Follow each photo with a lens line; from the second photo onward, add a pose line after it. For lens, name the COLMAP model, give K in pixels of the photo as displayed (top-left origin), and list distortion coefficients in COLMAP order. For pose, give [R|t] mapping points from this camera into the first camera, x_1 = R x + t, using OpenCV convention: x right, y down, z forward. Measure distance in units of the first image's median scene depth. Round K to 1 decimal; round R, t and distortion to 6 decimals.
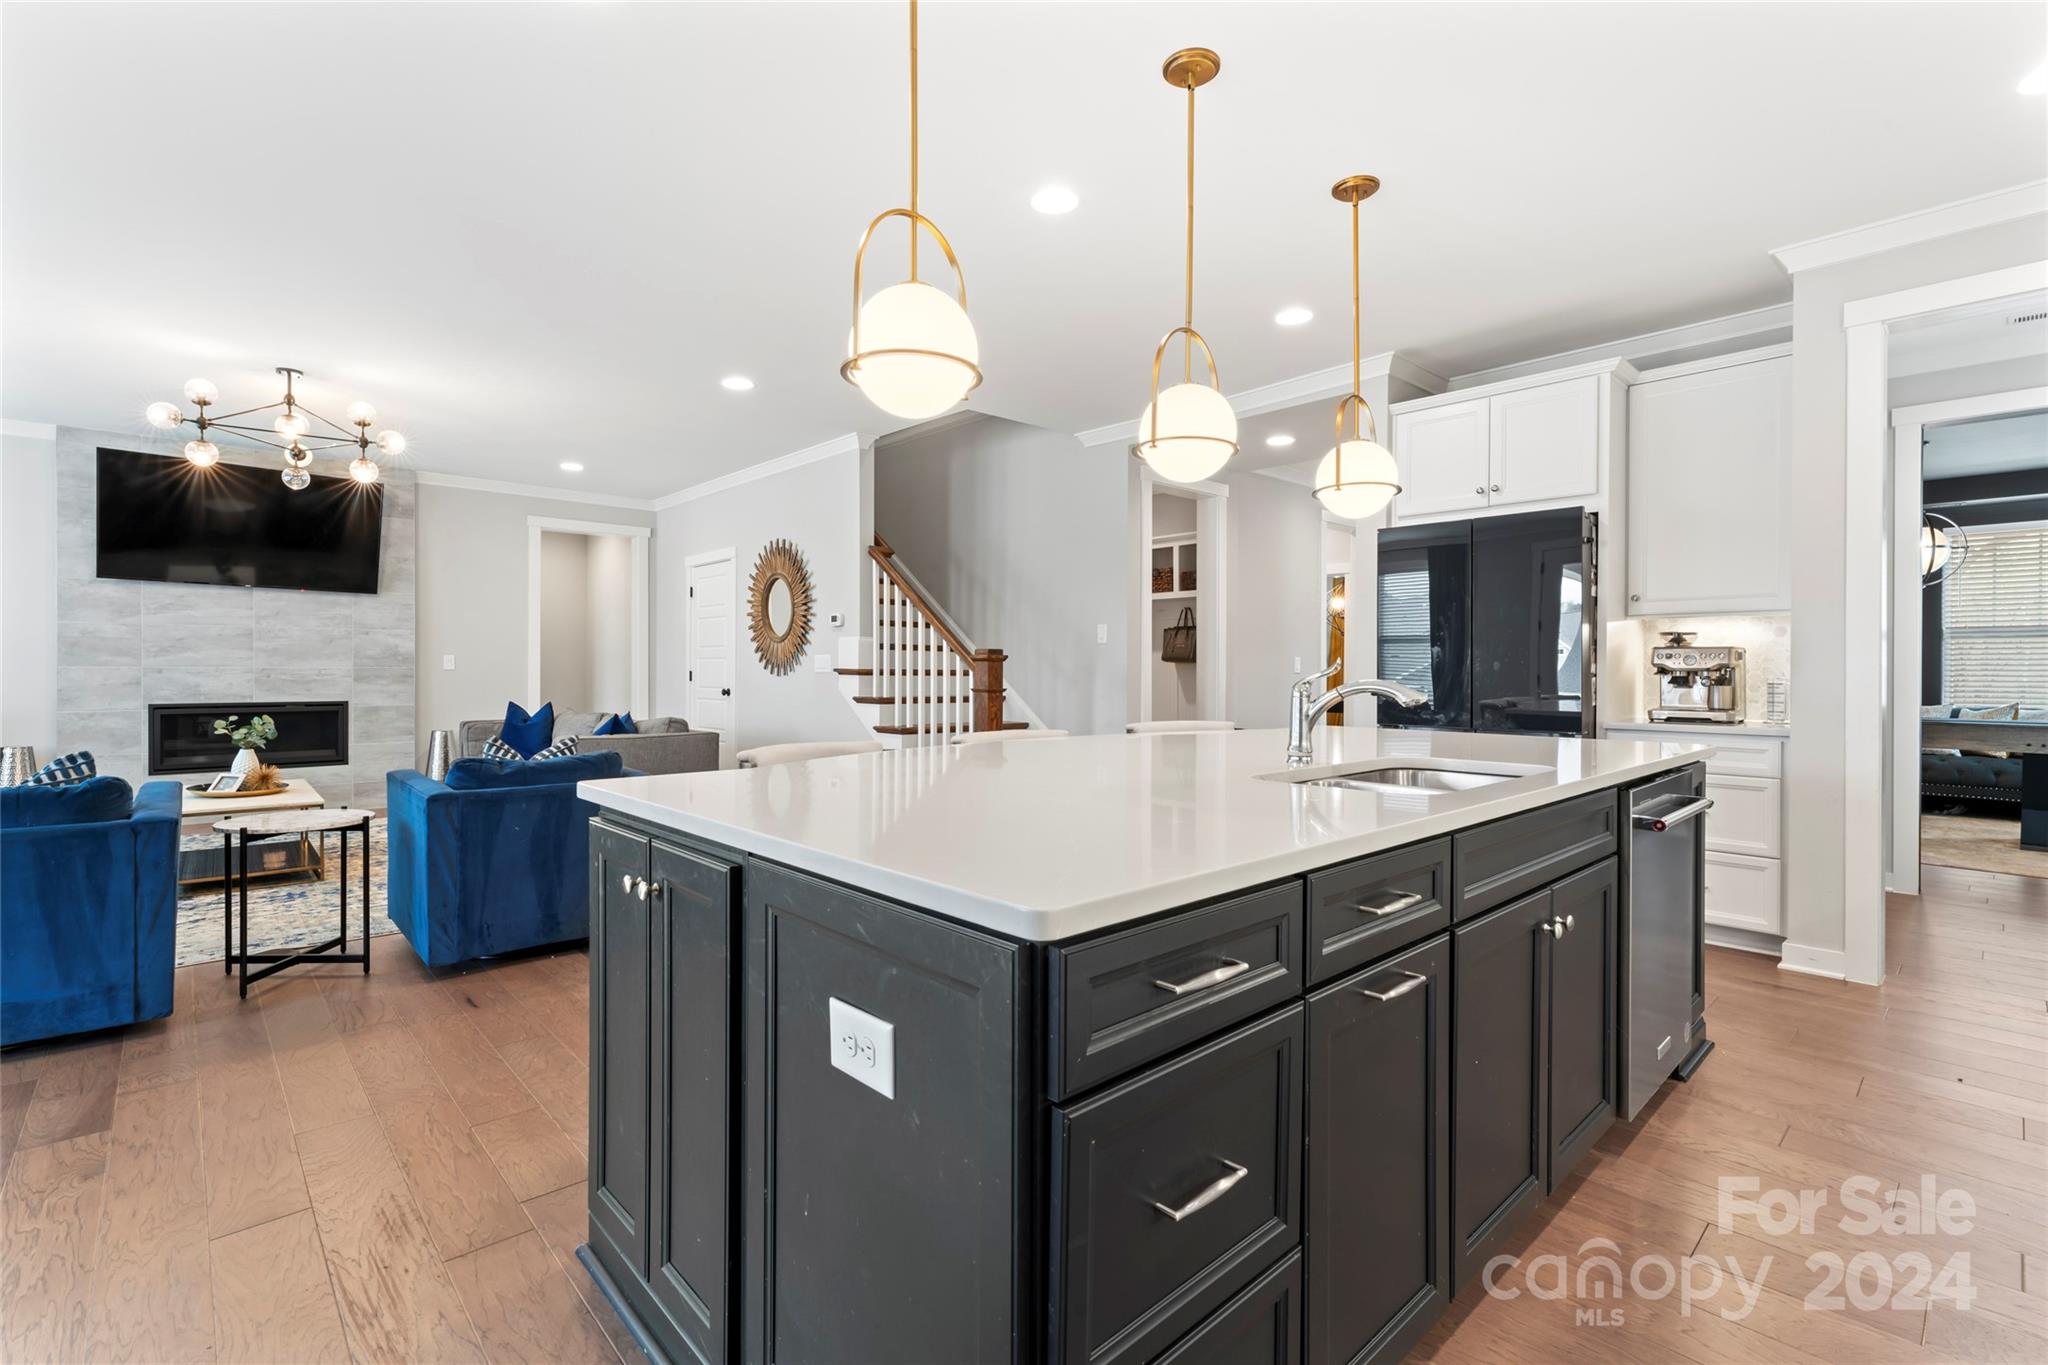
lens RADIAL K [[919.9, 0, 1014.1], [0, 919.9, 672.7], [0, 0, 1]] dist [-0.000664, 0.000436]
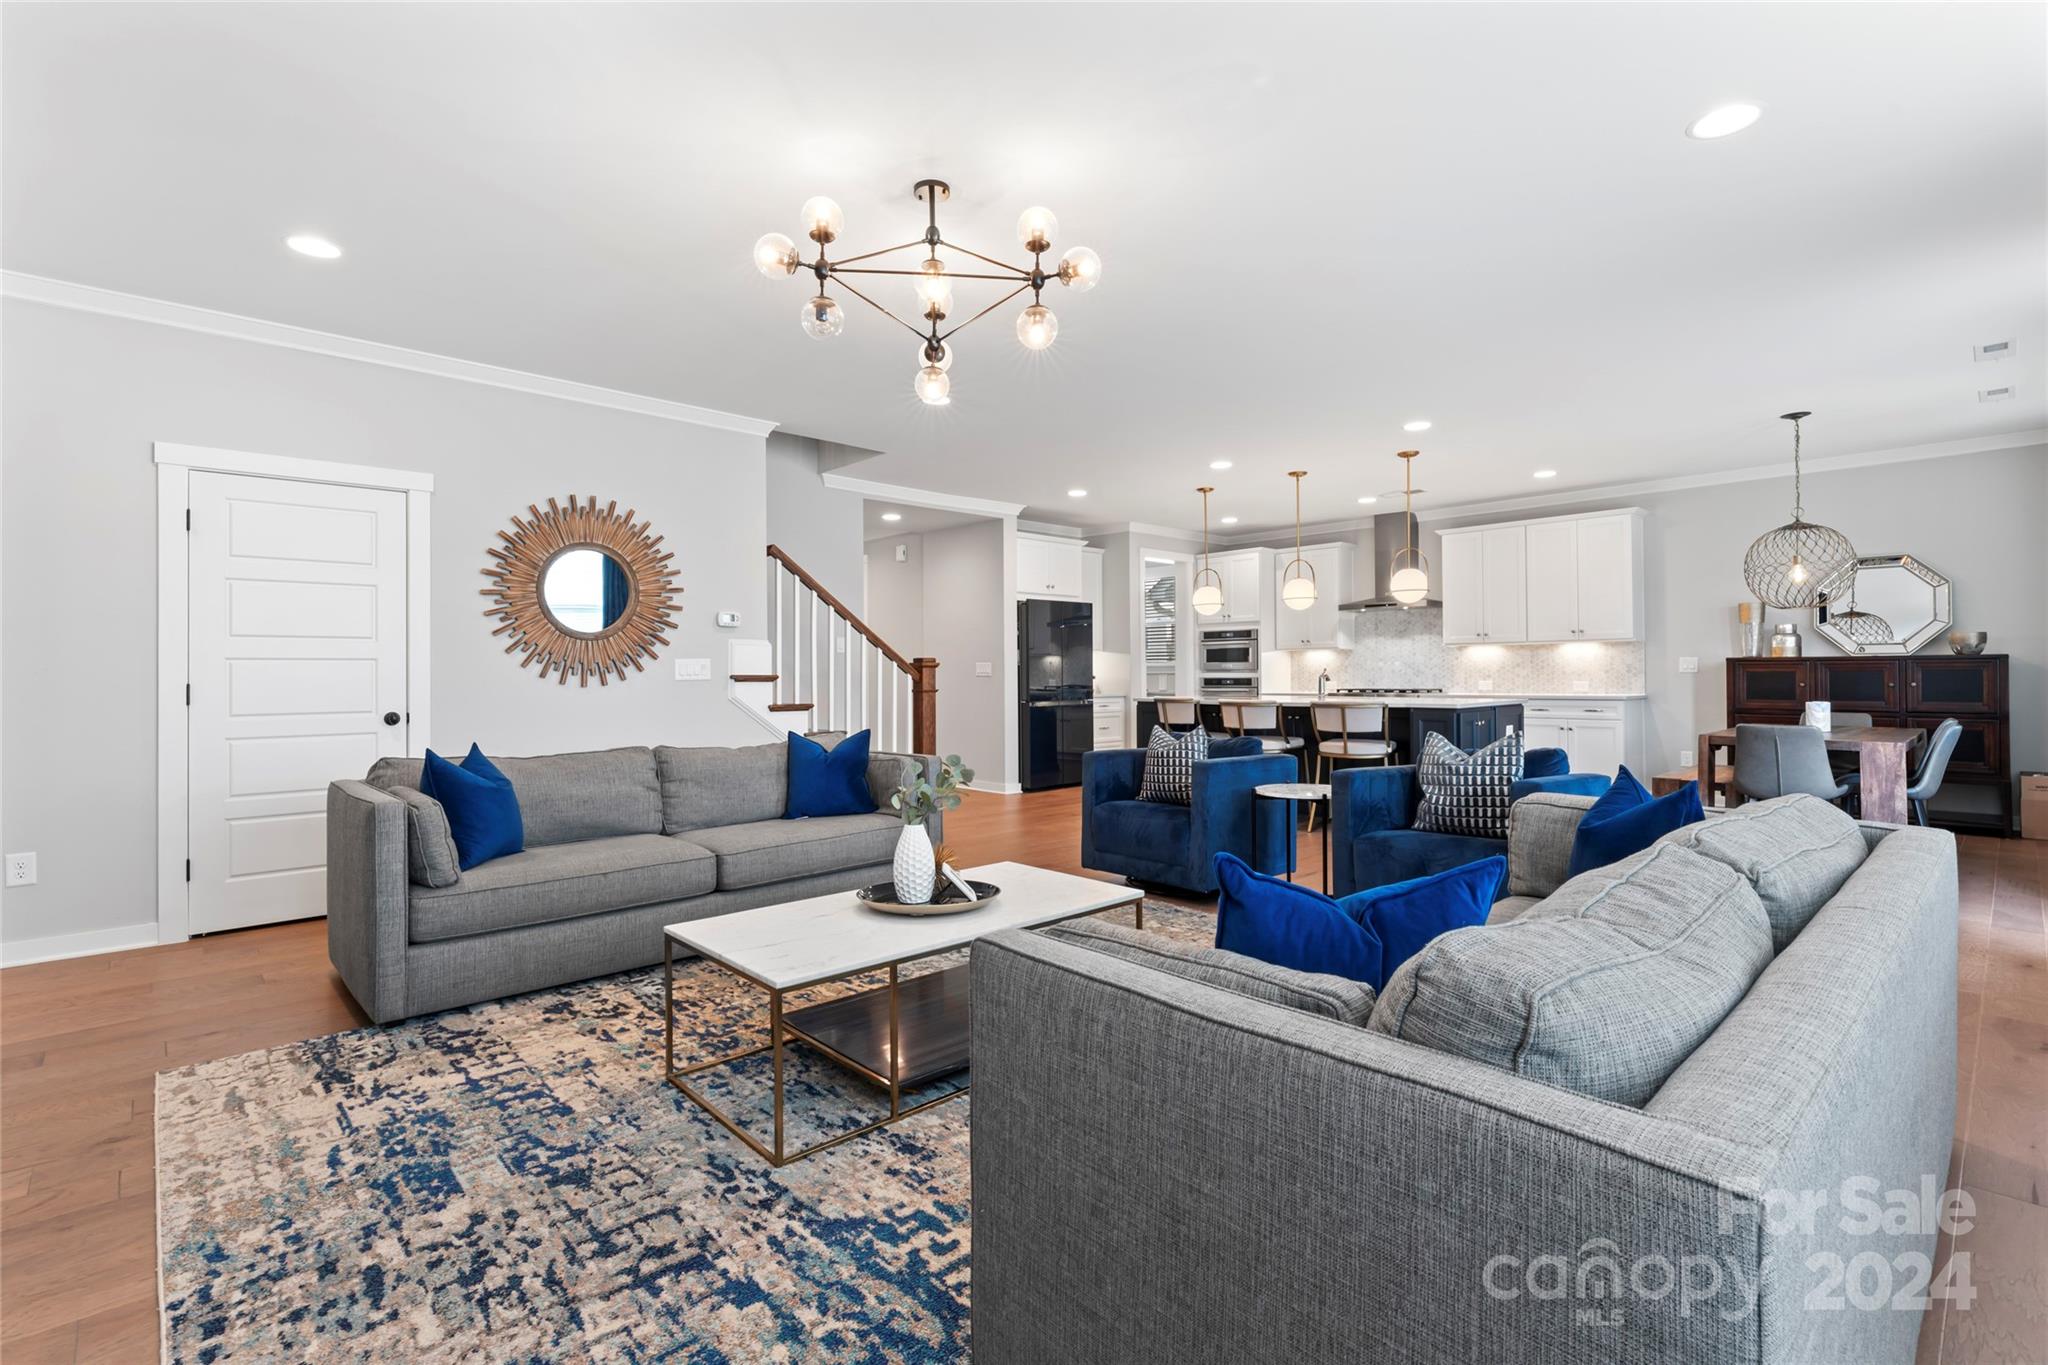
lens RADIAL K [[938.1, 0, 1024.3], [0, 938.1, 667.6], [0, 0, 1]] dist [-0.001458, -0.000423]
pose [[-0.011061, 0.002504, 0.999936, -1.123313], [0.010658, 0.999940, -0.002387, -0.006635], [-0.999882, 0.010631, -0.011087, 0.755907]]
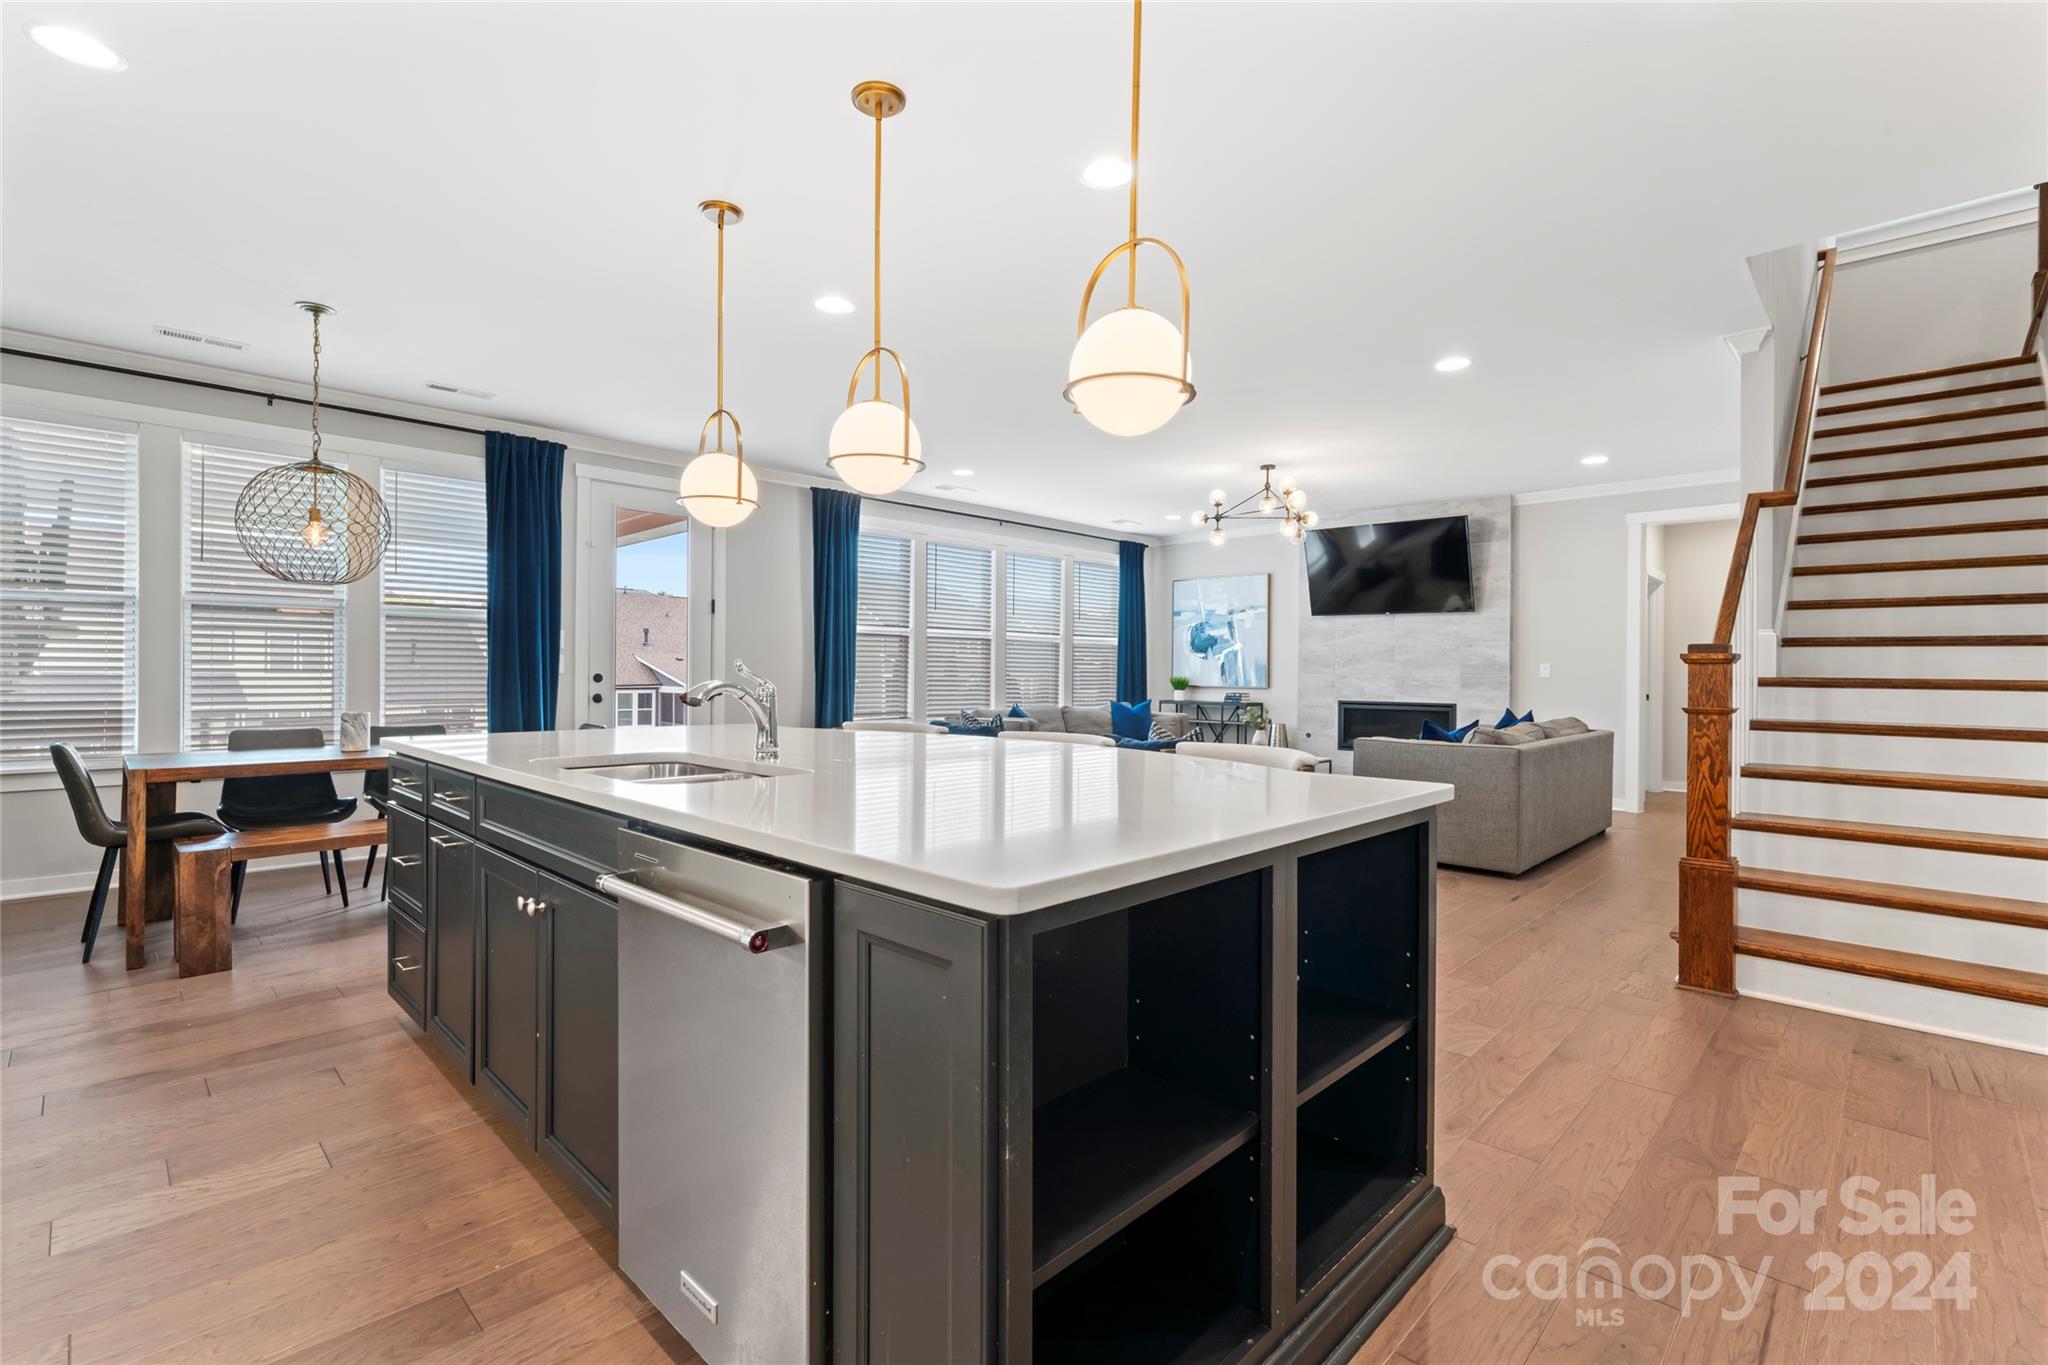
lens RADIAL K [[919.9, 0, 1014.1], [0, 919.9, 672.7], [0, 0, 1]] dist [-0.000664, 0.000436]
pose [[0.052733, -0.002936, -0.998604, 0.491449], [-0.009692, 0.999947, -0.003452, 0.000707], [0.998562, 0.009861, 0.052702, 0.426020]]
